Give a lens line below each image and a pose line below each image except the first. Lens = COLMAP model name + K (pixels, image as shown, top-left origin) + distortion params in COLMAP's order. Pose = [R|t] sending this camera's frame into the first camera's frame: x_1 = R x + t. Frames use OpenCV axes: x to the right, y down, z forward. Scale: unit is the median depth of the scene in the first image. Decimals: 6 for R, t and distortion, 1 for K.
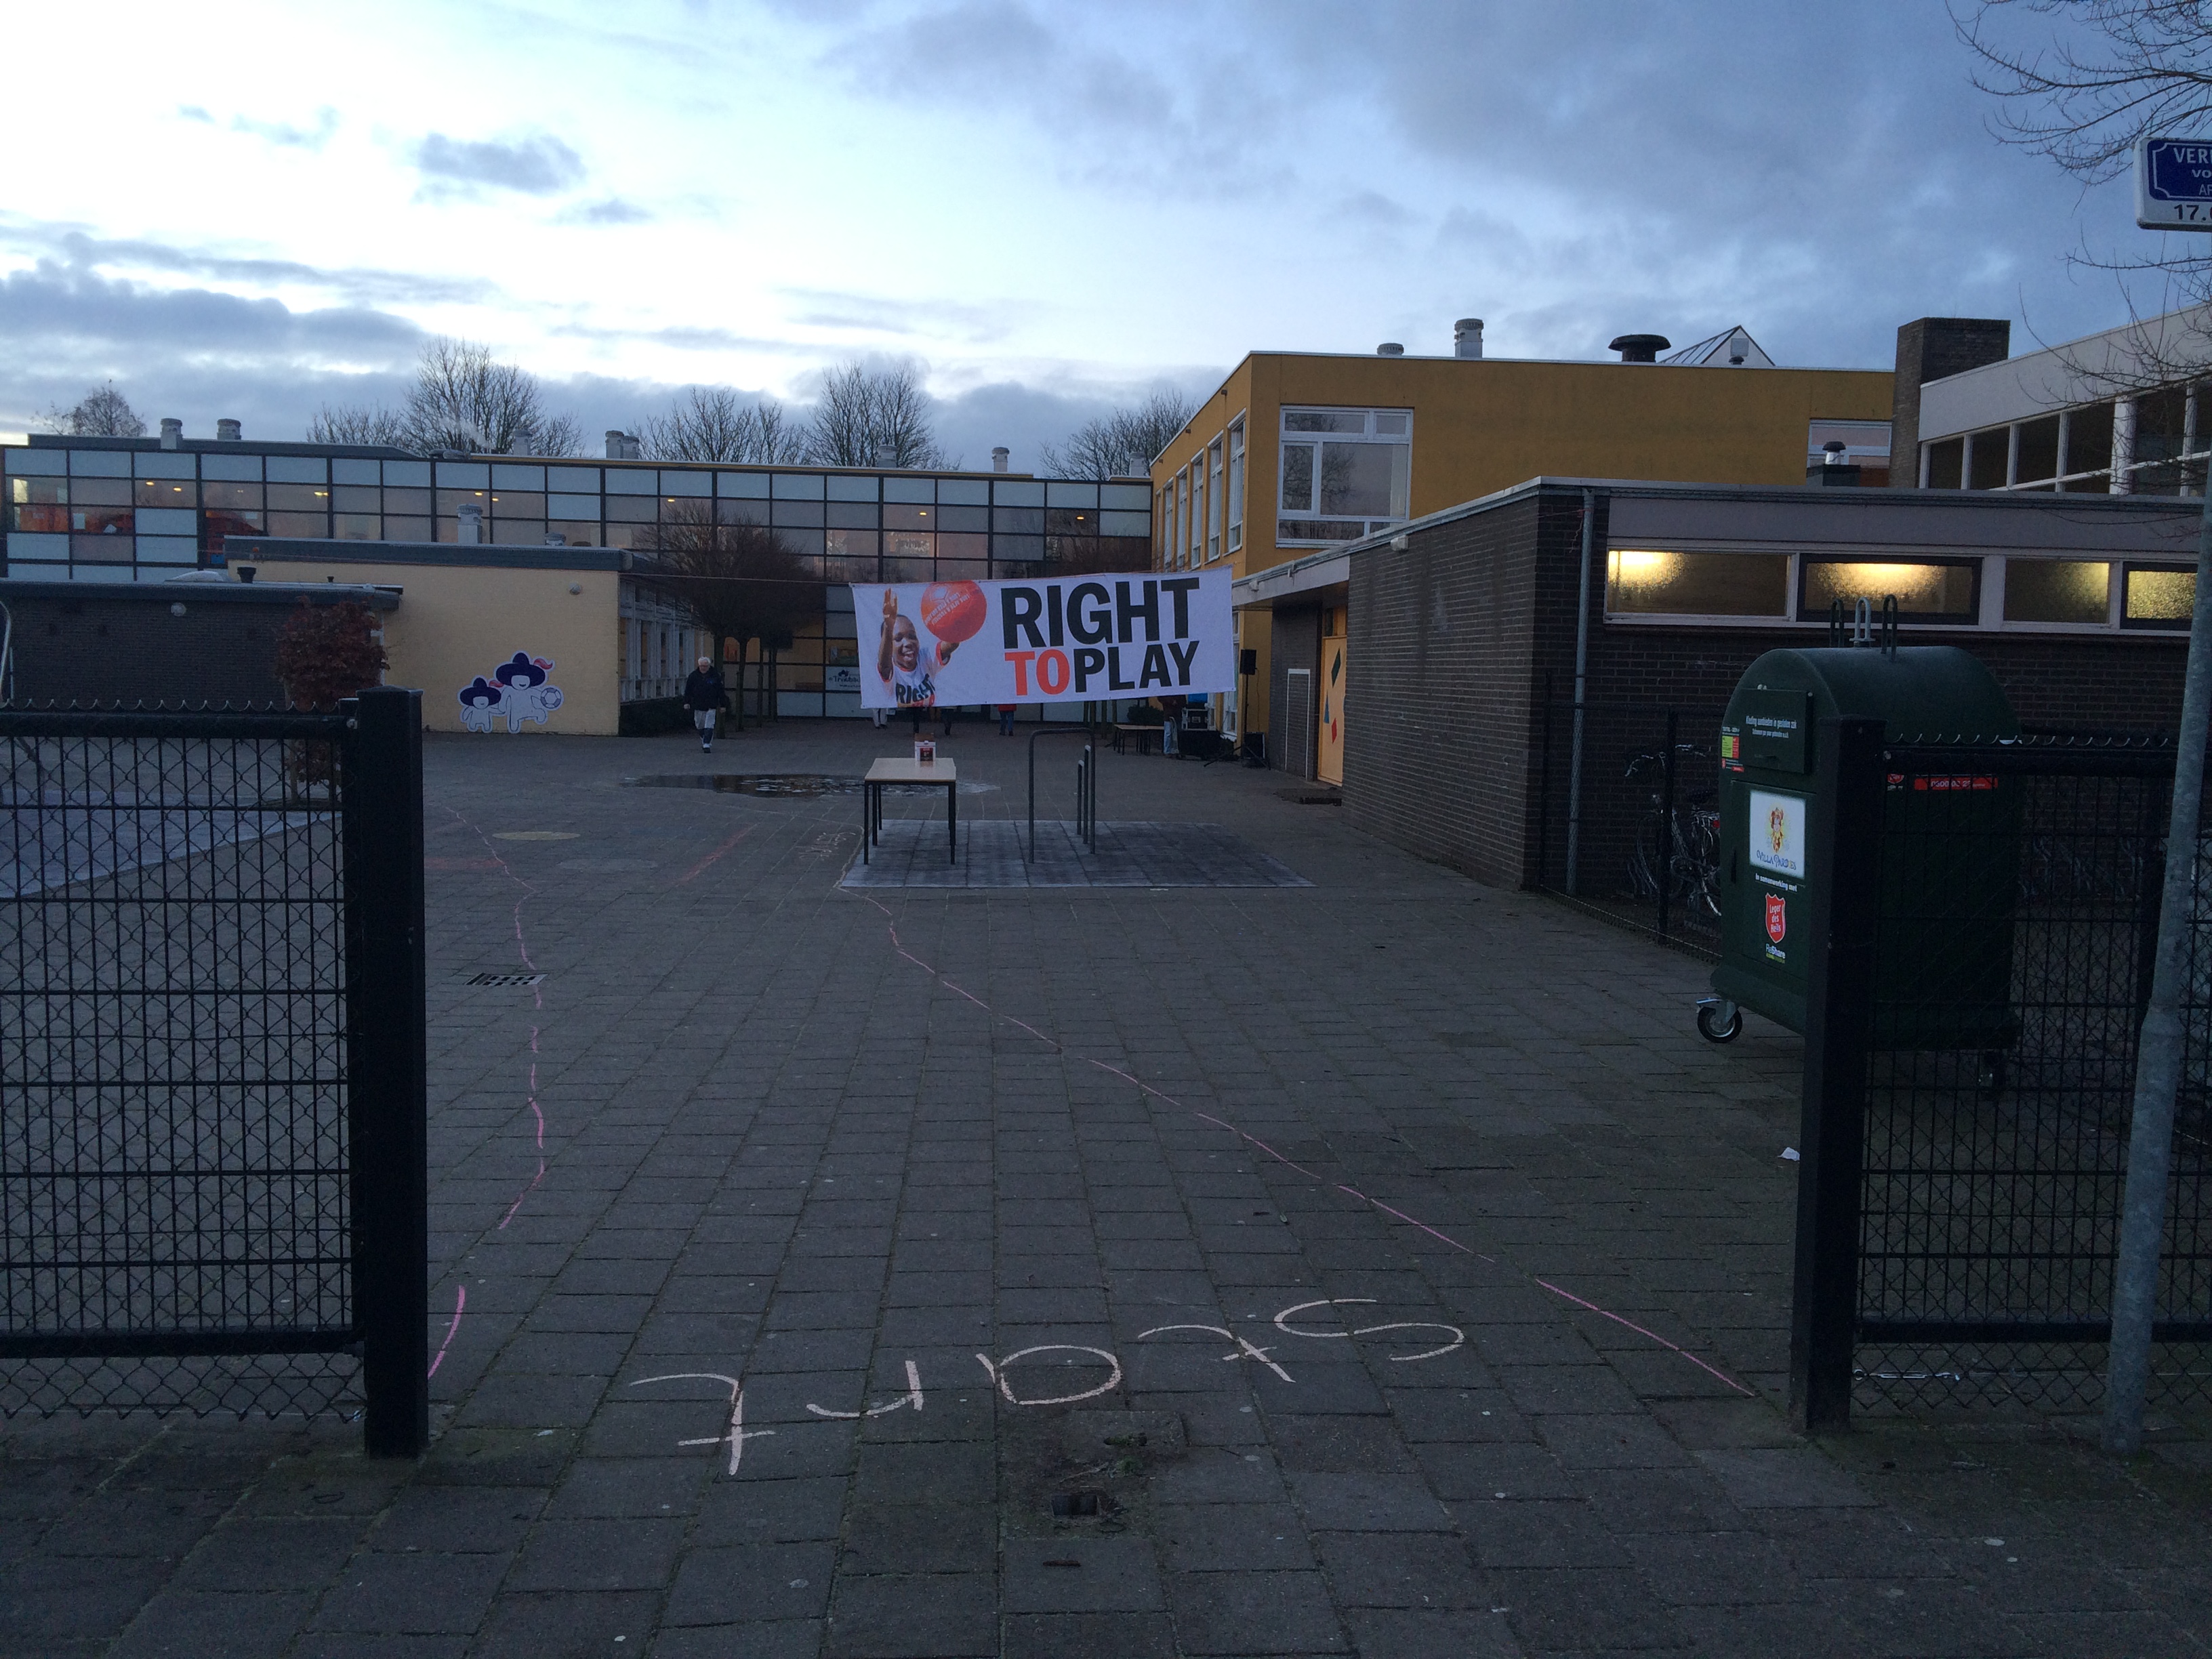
lens RADIAL K [[1891.6, 0, 1106.0], [0, 1891.6, 829.5], [0, 0, 1]] dist [0.044354, -0.009142]
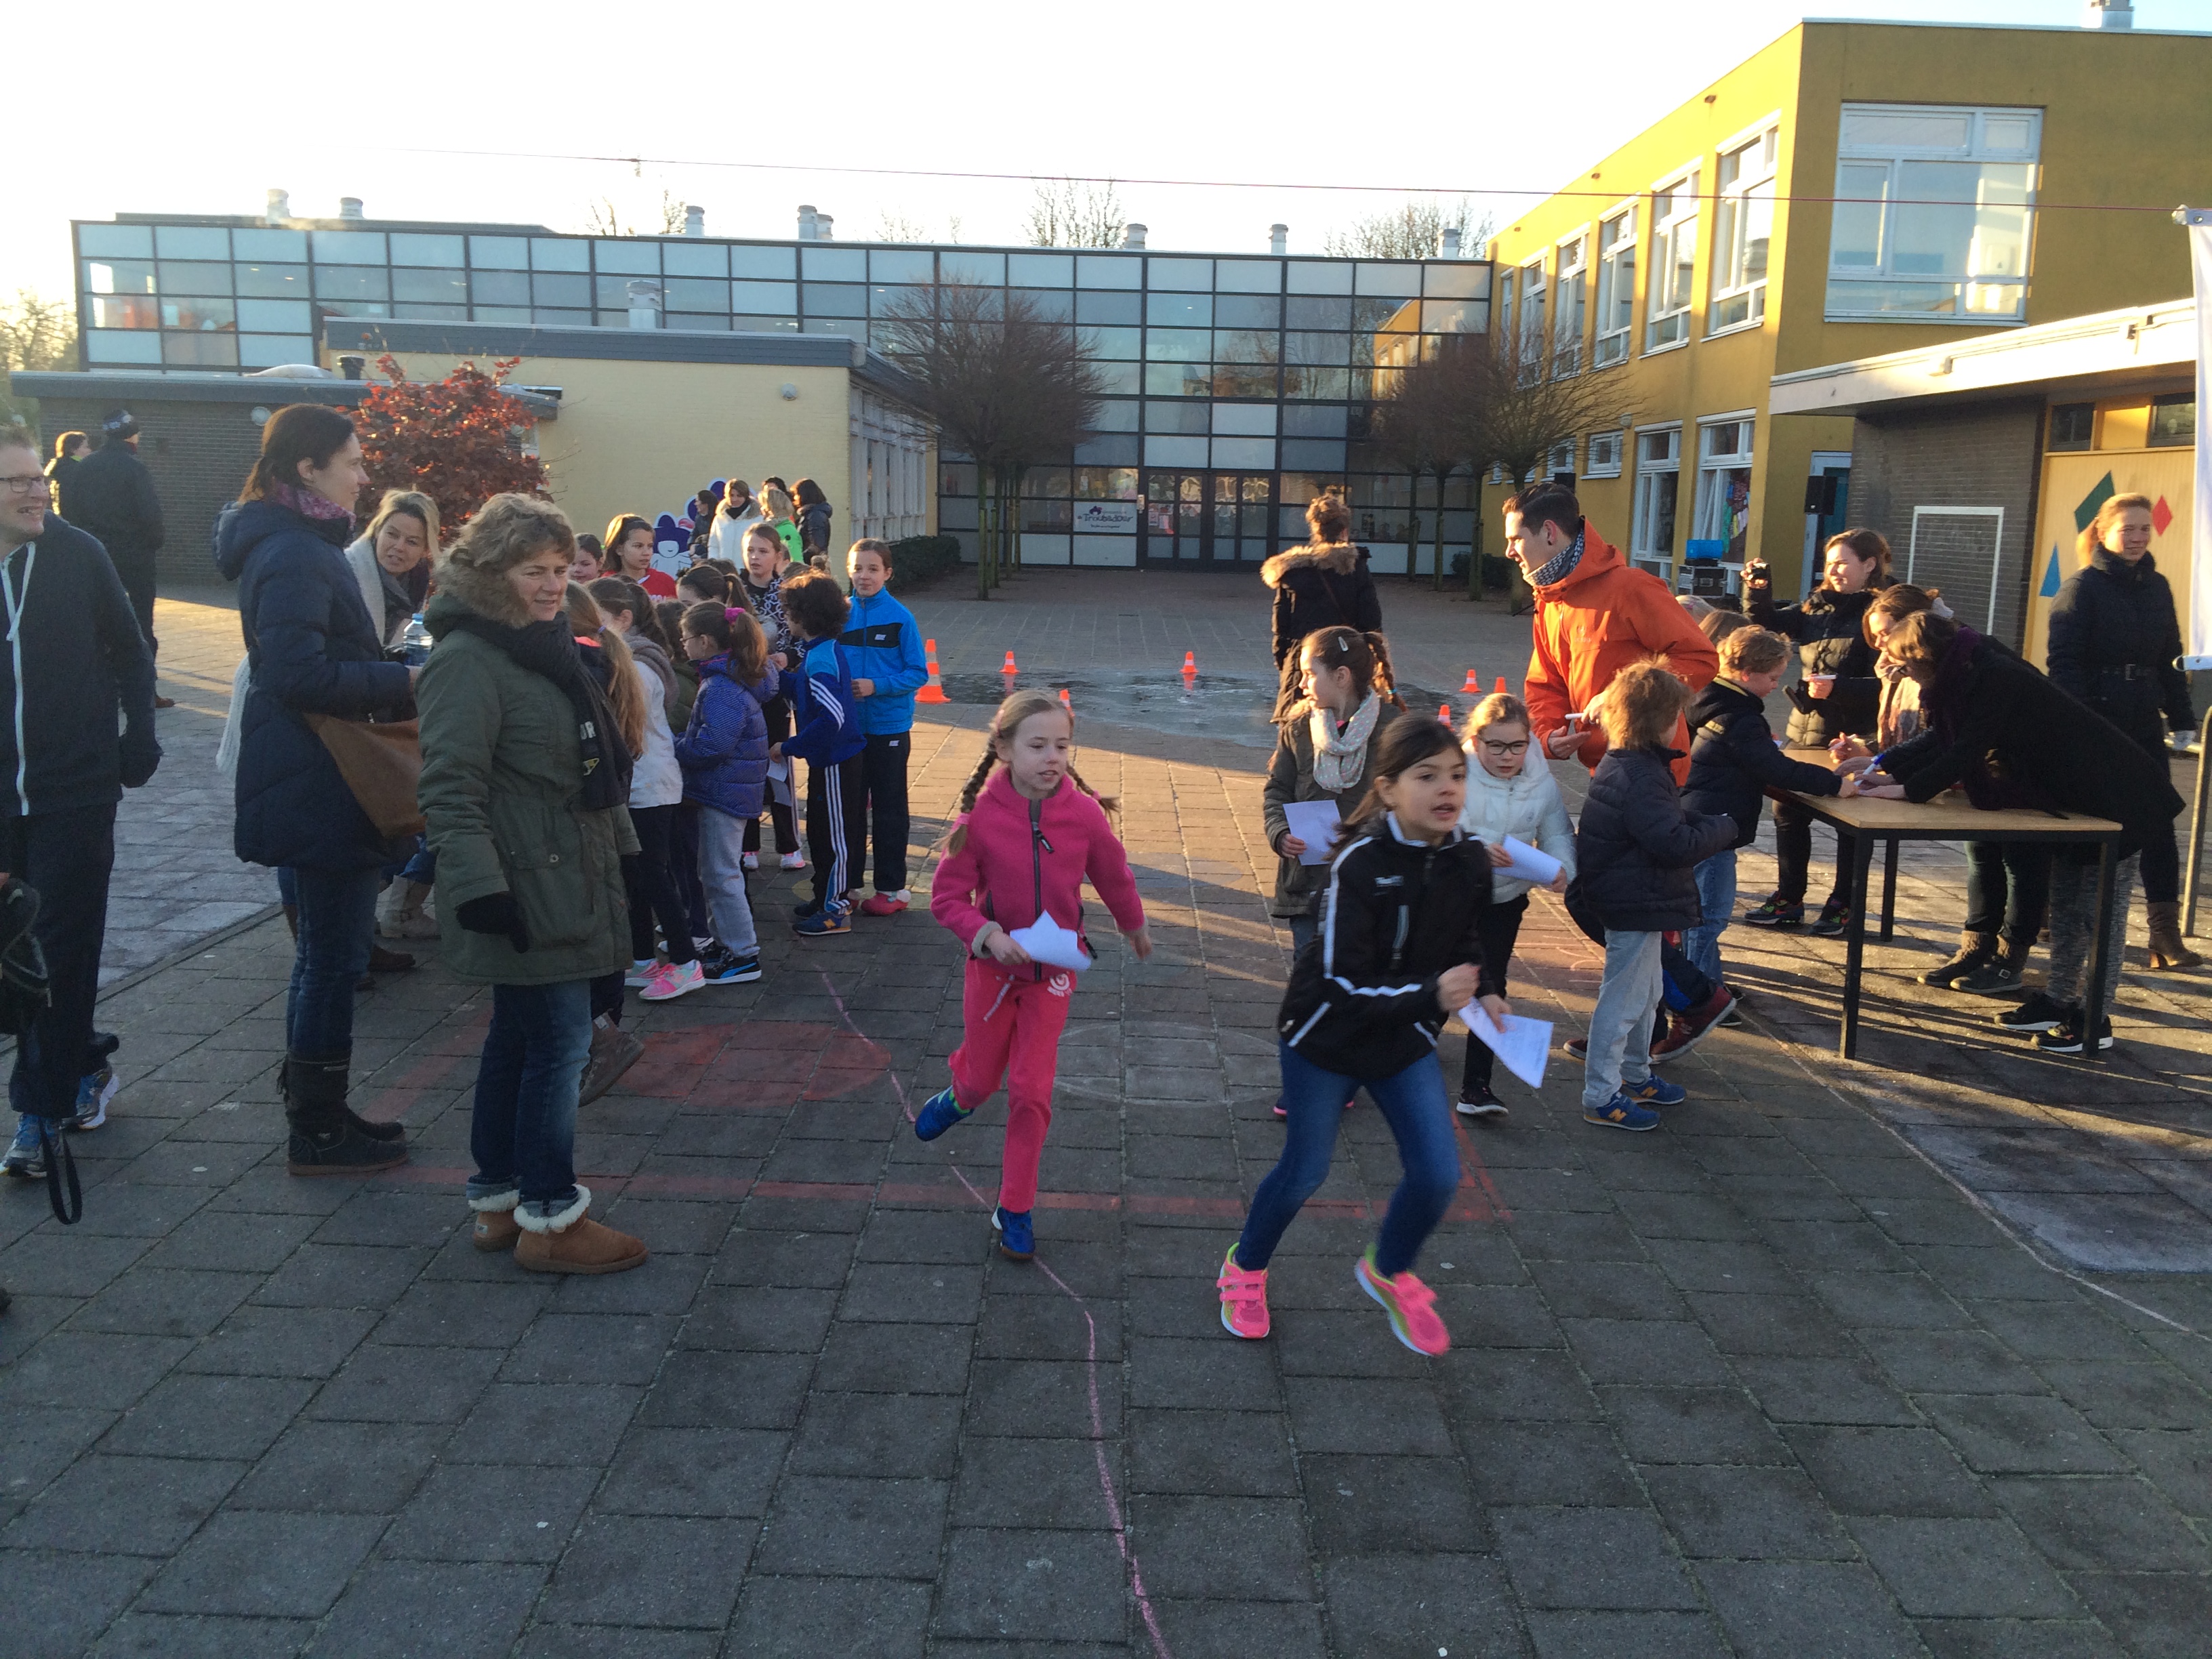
lens RADIAL K [[1891.6, 0, 1106.0], [0, 1891.6, 829.5], [0, 0, 1]] dist [0.044354, -0.009142]
pose [[0.997332, 0.017916, -0.070766, -0.076041], [-0.011834, 0.996272, 0.085449, -0.016747], [0.072033, -0.084383, 0.993826, 0.197540]]
